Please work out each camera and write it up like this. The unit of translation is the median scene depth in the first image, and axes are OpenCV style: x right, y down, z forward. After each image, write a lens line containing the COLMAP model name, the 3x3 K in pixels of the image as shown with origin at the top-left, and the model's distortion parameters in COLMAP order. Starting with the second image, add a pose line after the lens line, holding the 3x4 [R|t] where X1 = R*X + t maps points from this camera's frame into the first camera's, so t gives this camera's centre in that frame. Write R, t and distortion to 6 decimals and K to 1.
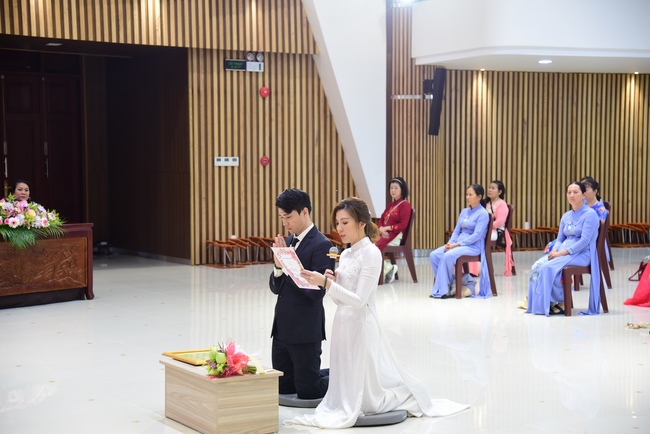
lens RADIAL K [[1252.7, 0, 328.6], [0, 1252.7, 220.7], [0, 0, 1]] dist [0.477687, 0.000000]
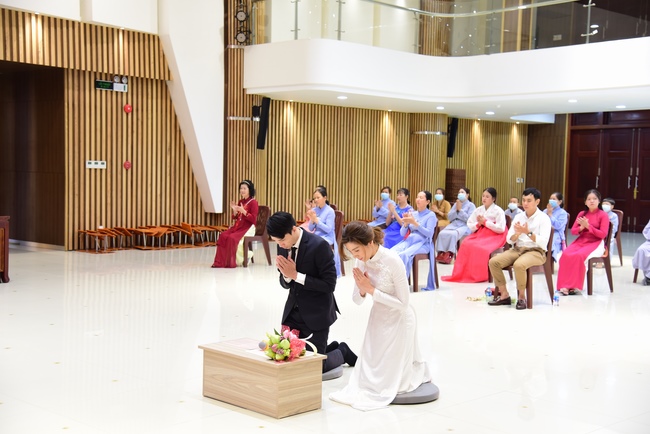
lens RADIAL K [[912.3, 0, 340.7], [0, 912.3, 223.8], [0, 0, 1]] dist [0.223609, 0.000000]
pose [[0.960944, 0.009204, 0.276588, -0.102388], [-0.012661, 0.999862, 0.010716, -0.003014], [-0.276452, -0.013799, 0.960929, 0.083297]]
